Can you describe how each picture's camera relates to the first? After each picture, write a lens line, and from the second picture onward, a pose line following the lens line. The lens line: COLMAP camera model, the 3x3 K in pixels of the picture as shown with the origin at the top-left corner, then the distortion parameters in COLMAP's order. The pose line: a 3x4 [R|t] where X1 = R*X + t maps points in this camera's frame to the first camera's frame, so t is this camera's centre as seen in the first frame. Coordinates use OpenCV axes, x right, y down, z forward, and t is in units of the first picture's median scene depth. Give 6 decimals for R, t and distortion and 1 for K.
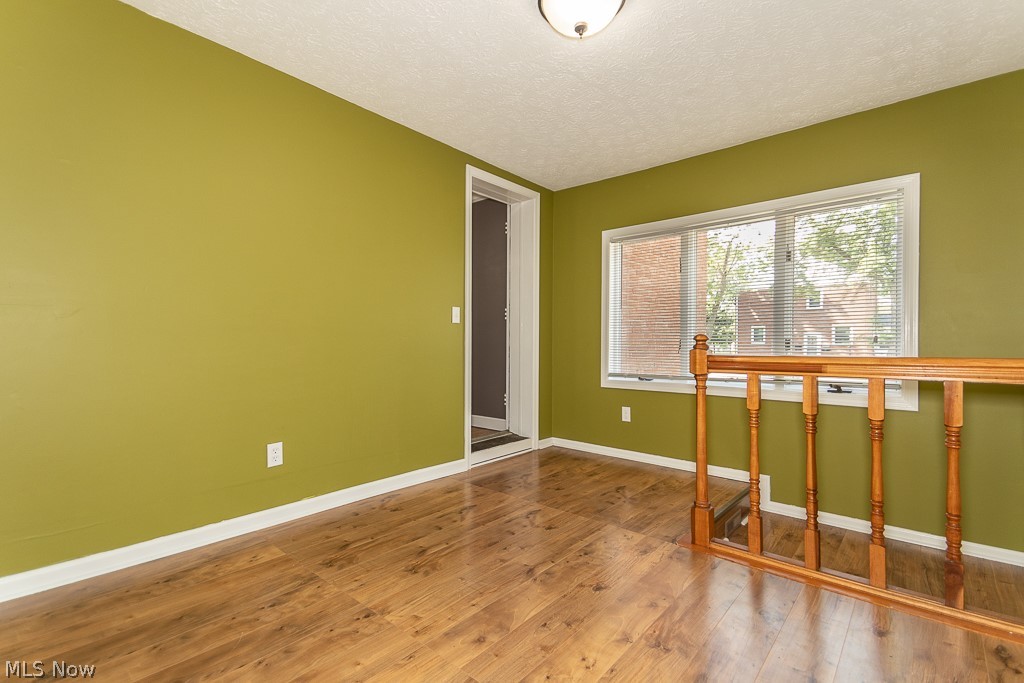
lens RADIAL K [[483.1, 0, 512.6], [0, 483.1, 334.6], [0, 0, 1]] dist [0.069137, -0.000169]
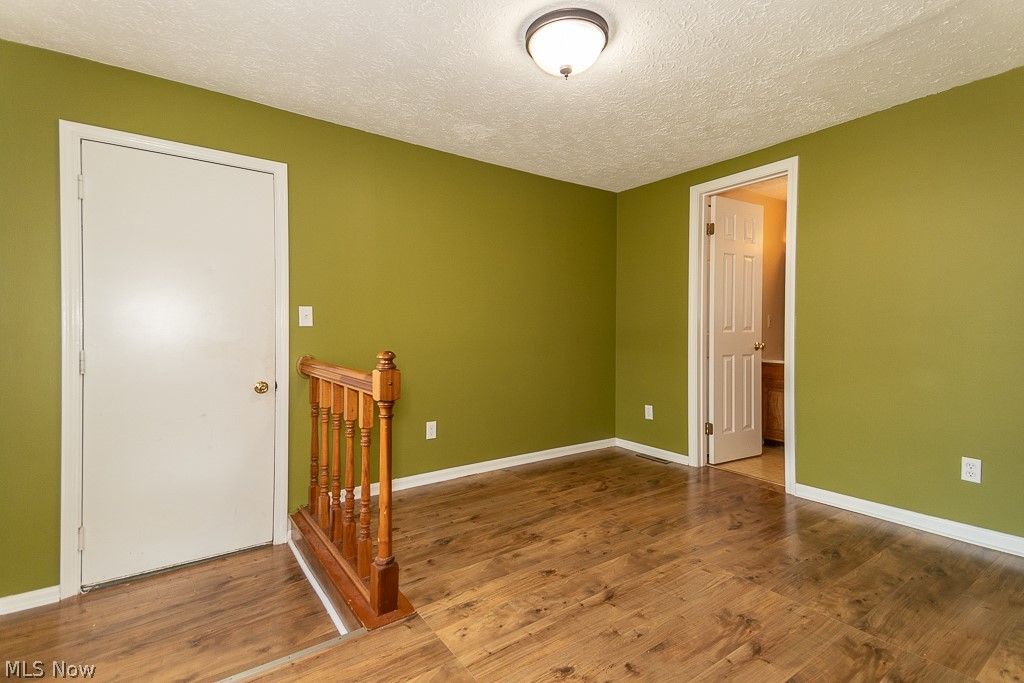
lens RADIAL K [[483.1, 0, 512.6], [0, 483.1, 334.6], [0, 0, 1]] dist [0.069137, -0.000169]
pose [[-0.972363, -0.011670, 0.233182, 0.001182], [-0.013054, 0.999905, -0.004396, -0.022915], [-0.233109, -0.007318, -0.972423, 2.162920]]
